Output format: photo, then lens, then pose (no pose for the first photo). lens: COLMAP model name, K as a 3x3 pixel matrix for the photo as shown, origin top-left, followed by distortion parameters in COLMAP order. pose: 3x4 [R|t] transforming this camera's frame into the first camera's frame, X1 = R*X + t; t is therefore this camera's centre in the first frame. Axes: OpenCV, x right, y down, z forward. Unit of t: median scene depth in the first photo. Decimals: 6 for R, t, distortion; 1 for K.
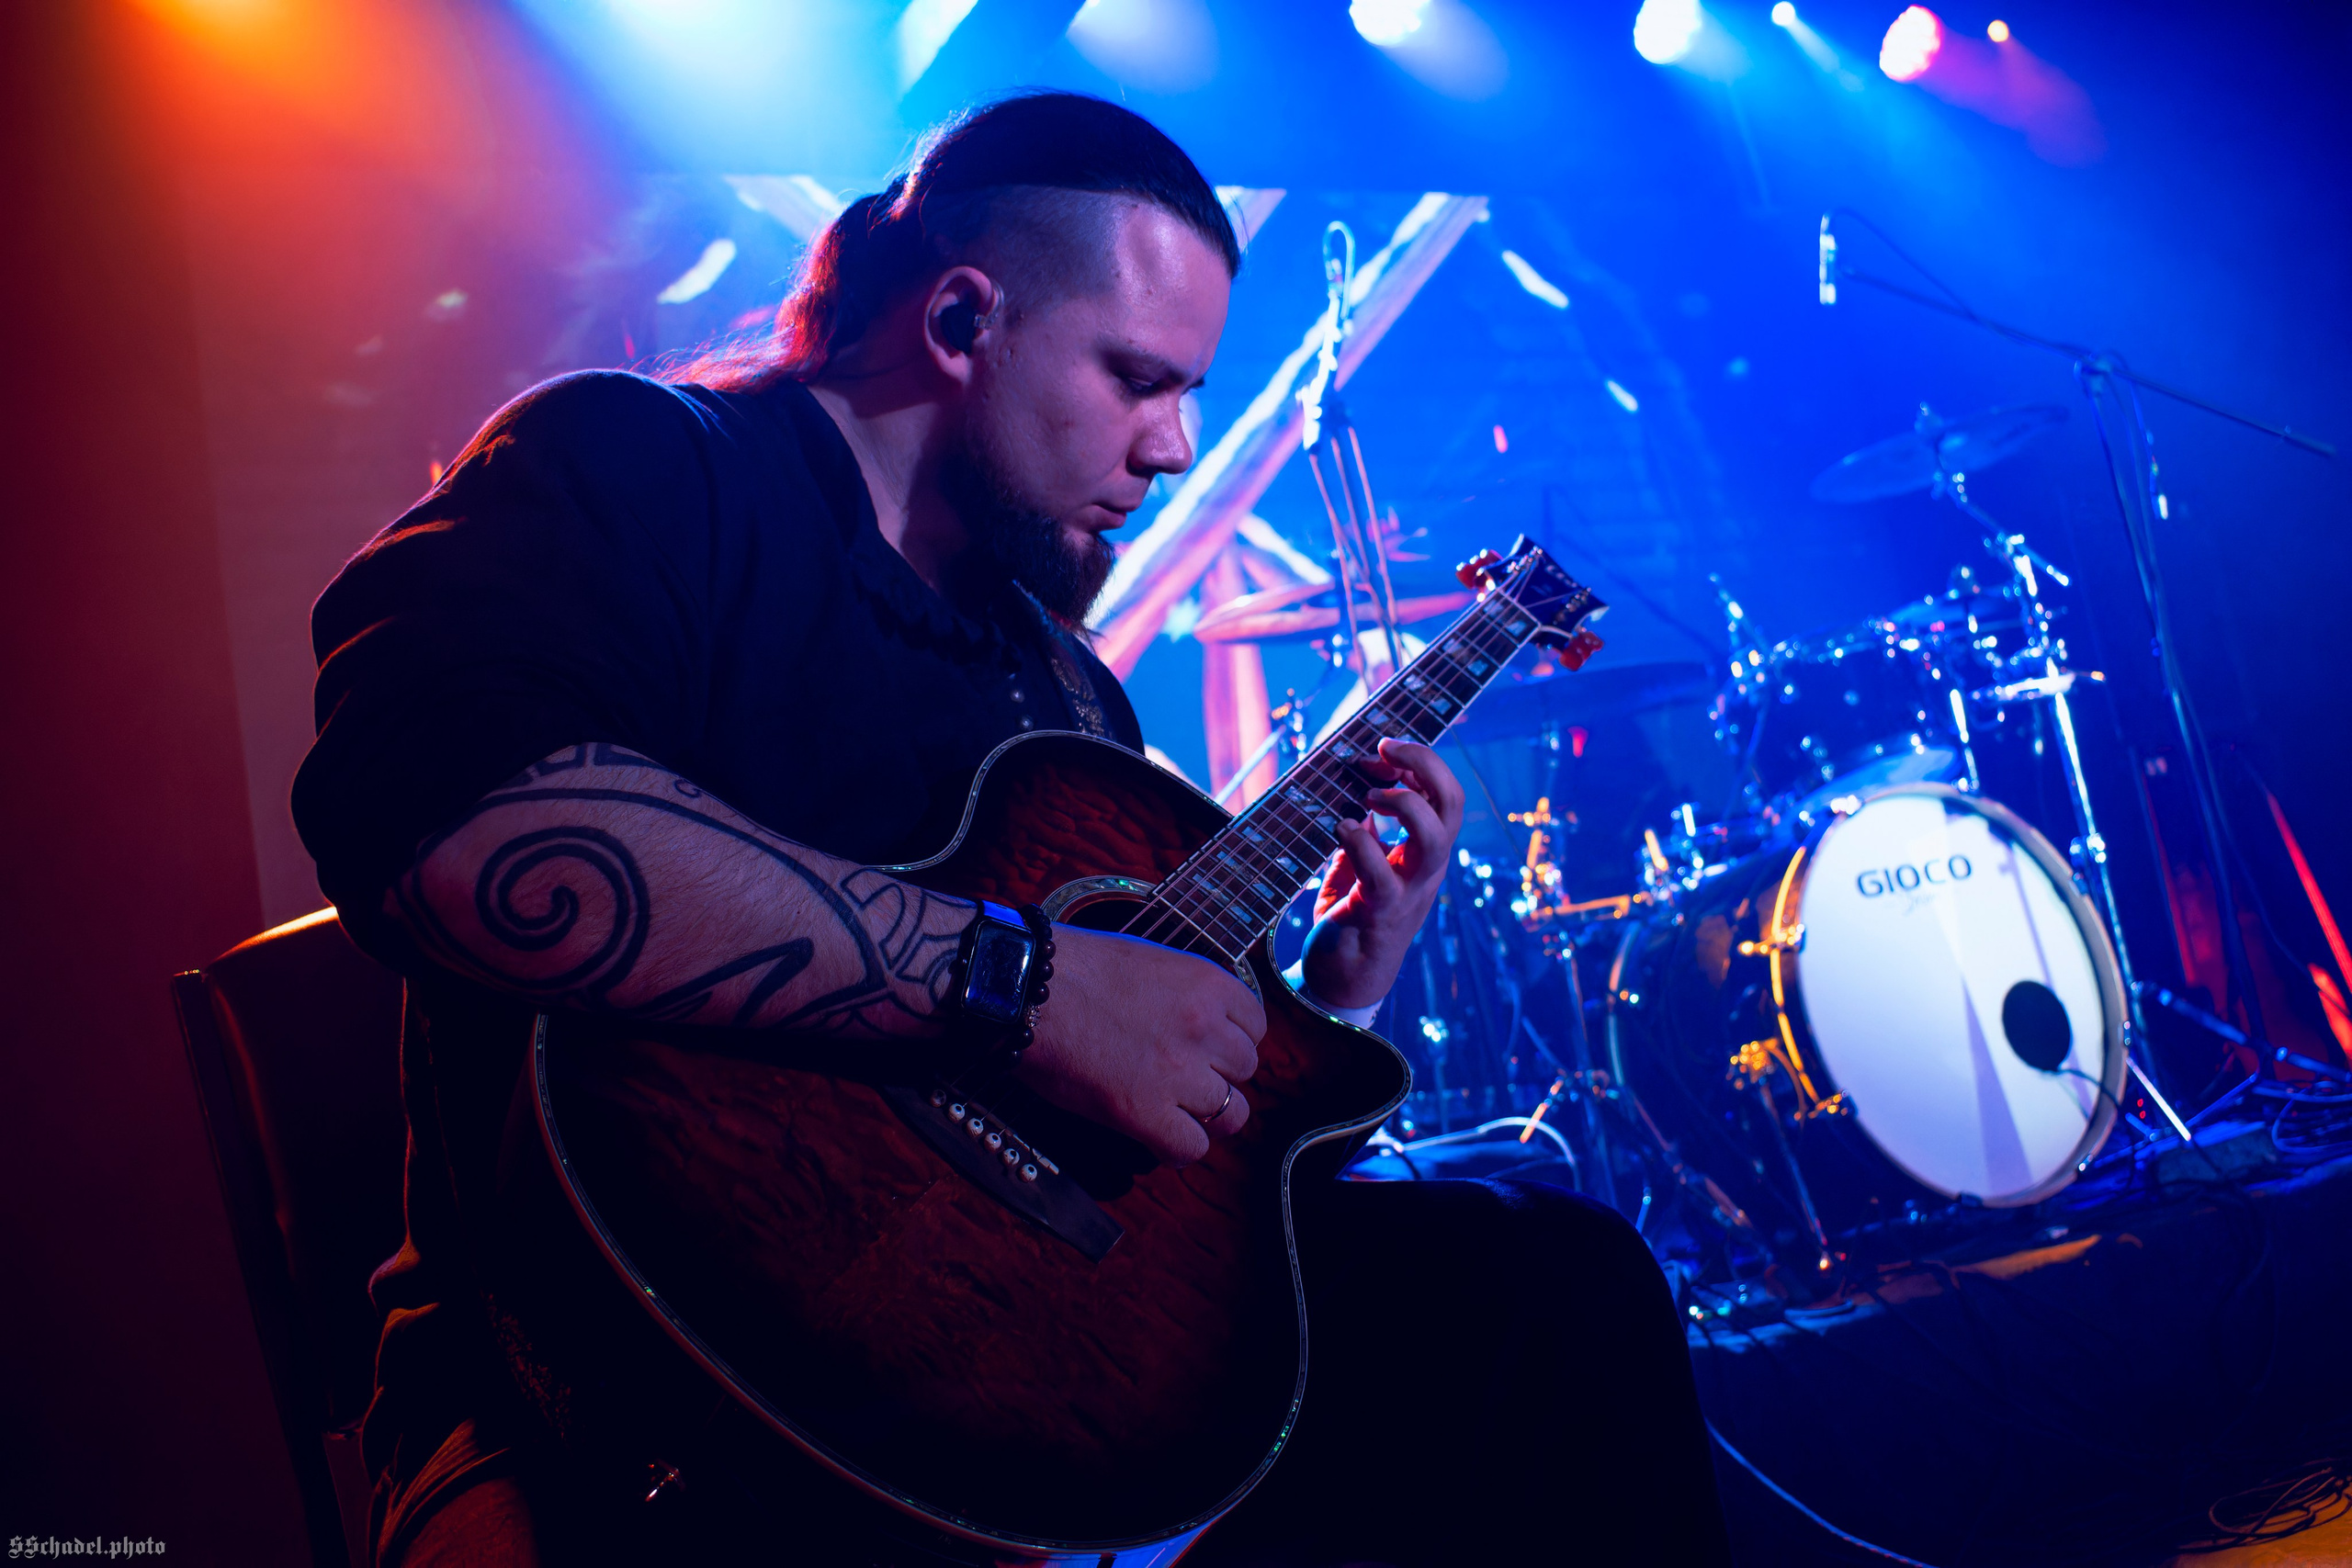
lens RADIAL K [[2377.9, 0, 1198.5], [0, 2377.9, 775.8], [0, 0, 1]] dist [-0.071668, 0.000000]
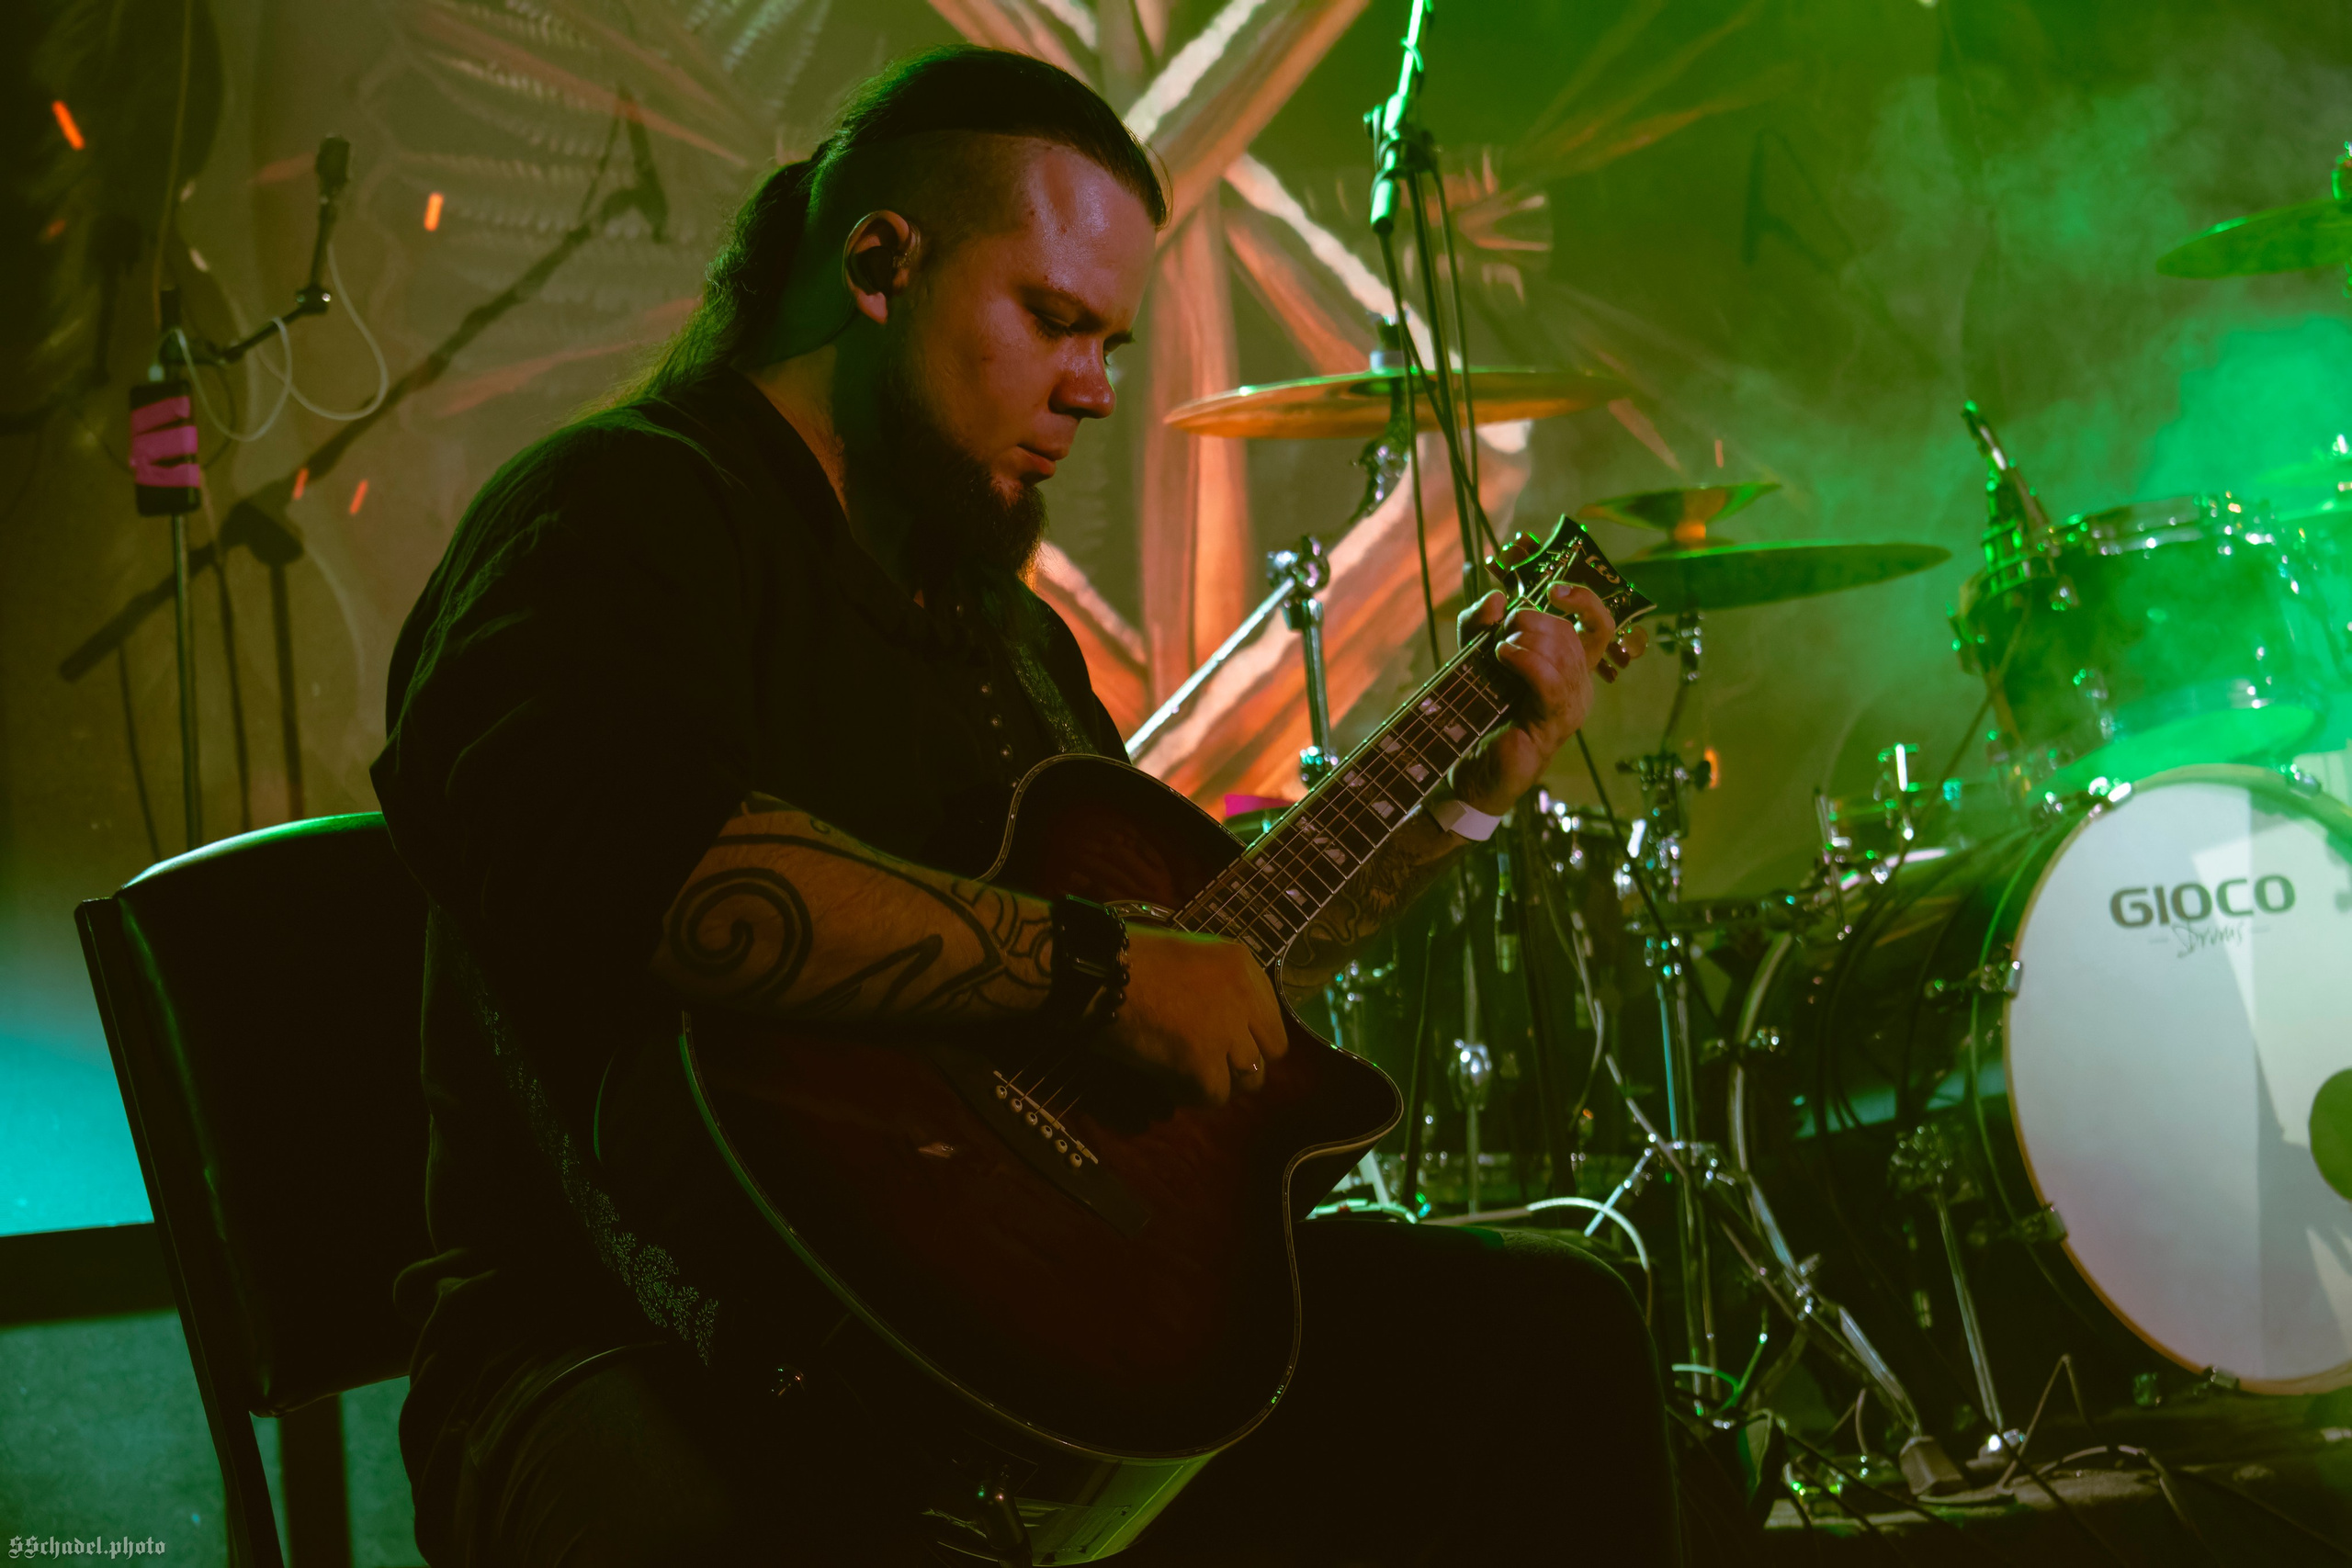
lens RADIAL K [[5401.1, 0, 1175.2], [0, 5401.1, 791.9], [0, 0, 1]] dist [0.107557, 0.000000]
pose [[0.995228, 0.089478, 0.038910, -0.049567], [-0.091941, 0.993511, 0.066953, -0.062060], [-0.032666, -0.070211, 0.996997, -0.506382]]
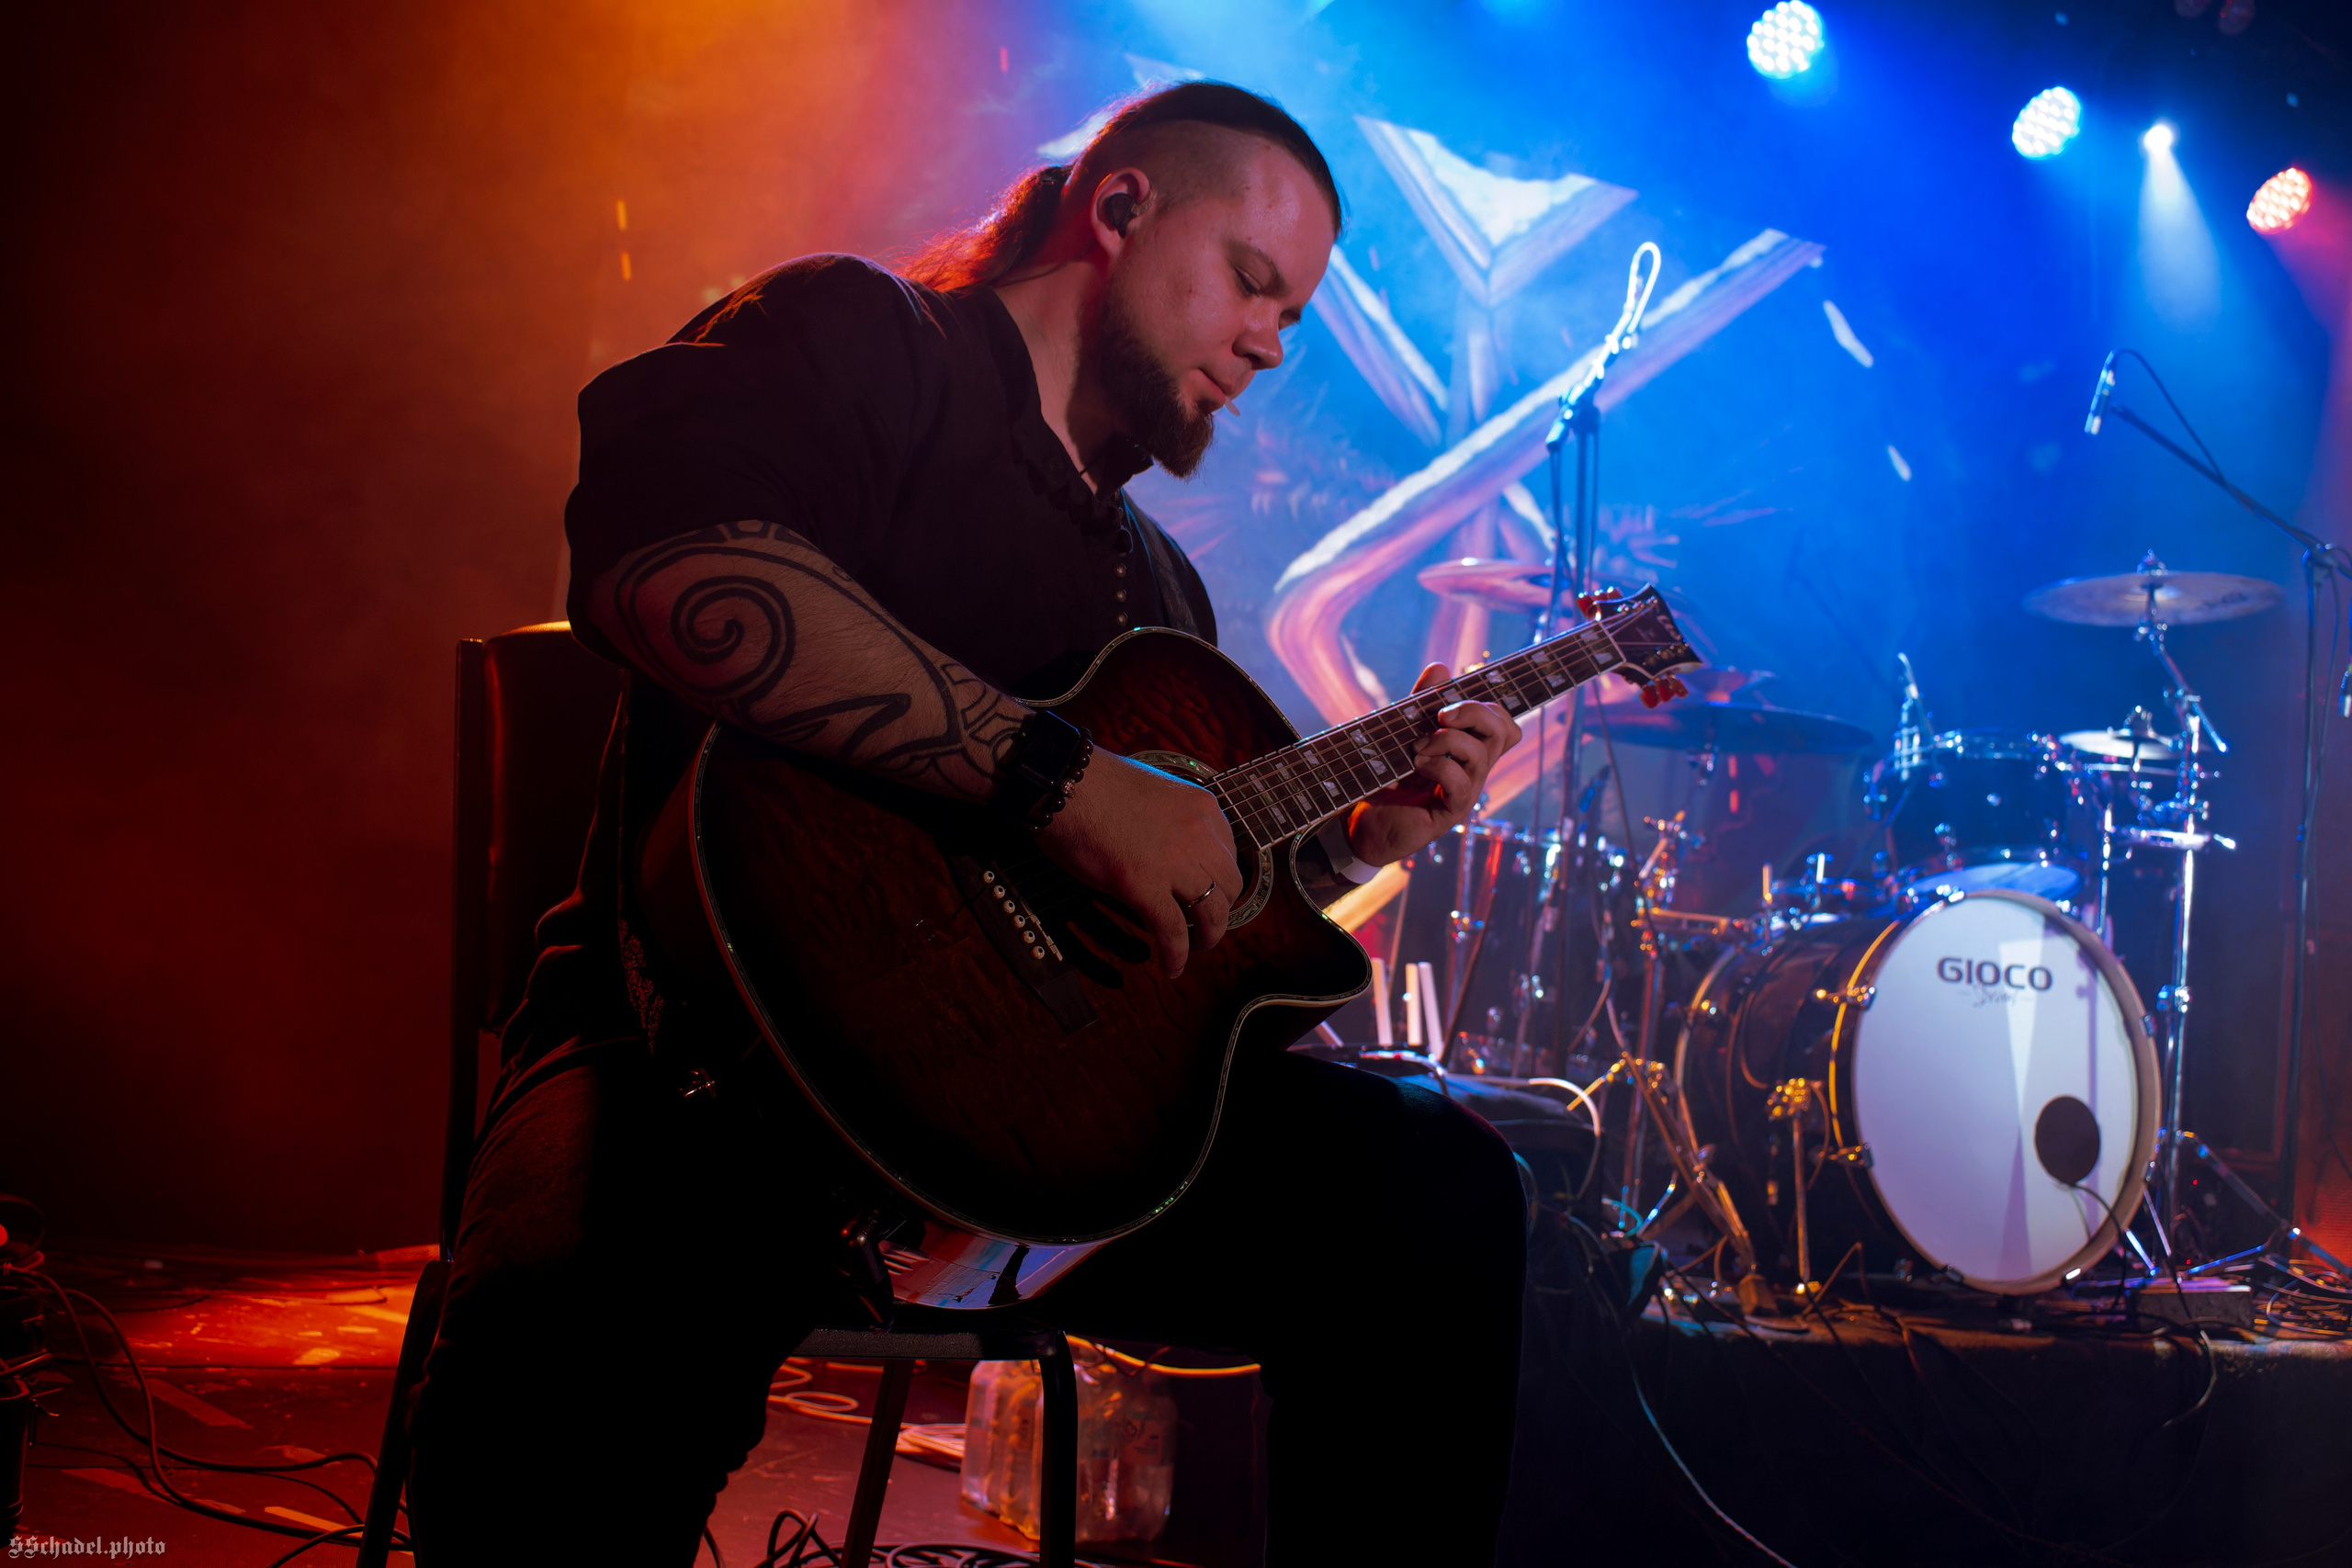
lens RADIAL K [[2308.0, 0, 1181.5], [0, 2308.0, 798.8], [0, 0, 1]] dist [-0.070253, 0.000000]
pose [[0.956869, 0.273209, -0.098783, 0.028293], [-0.267353, 0.961156, 0.068571, -0.006393], [0.113680, -0.039203, 0.992744, -0.068032]]
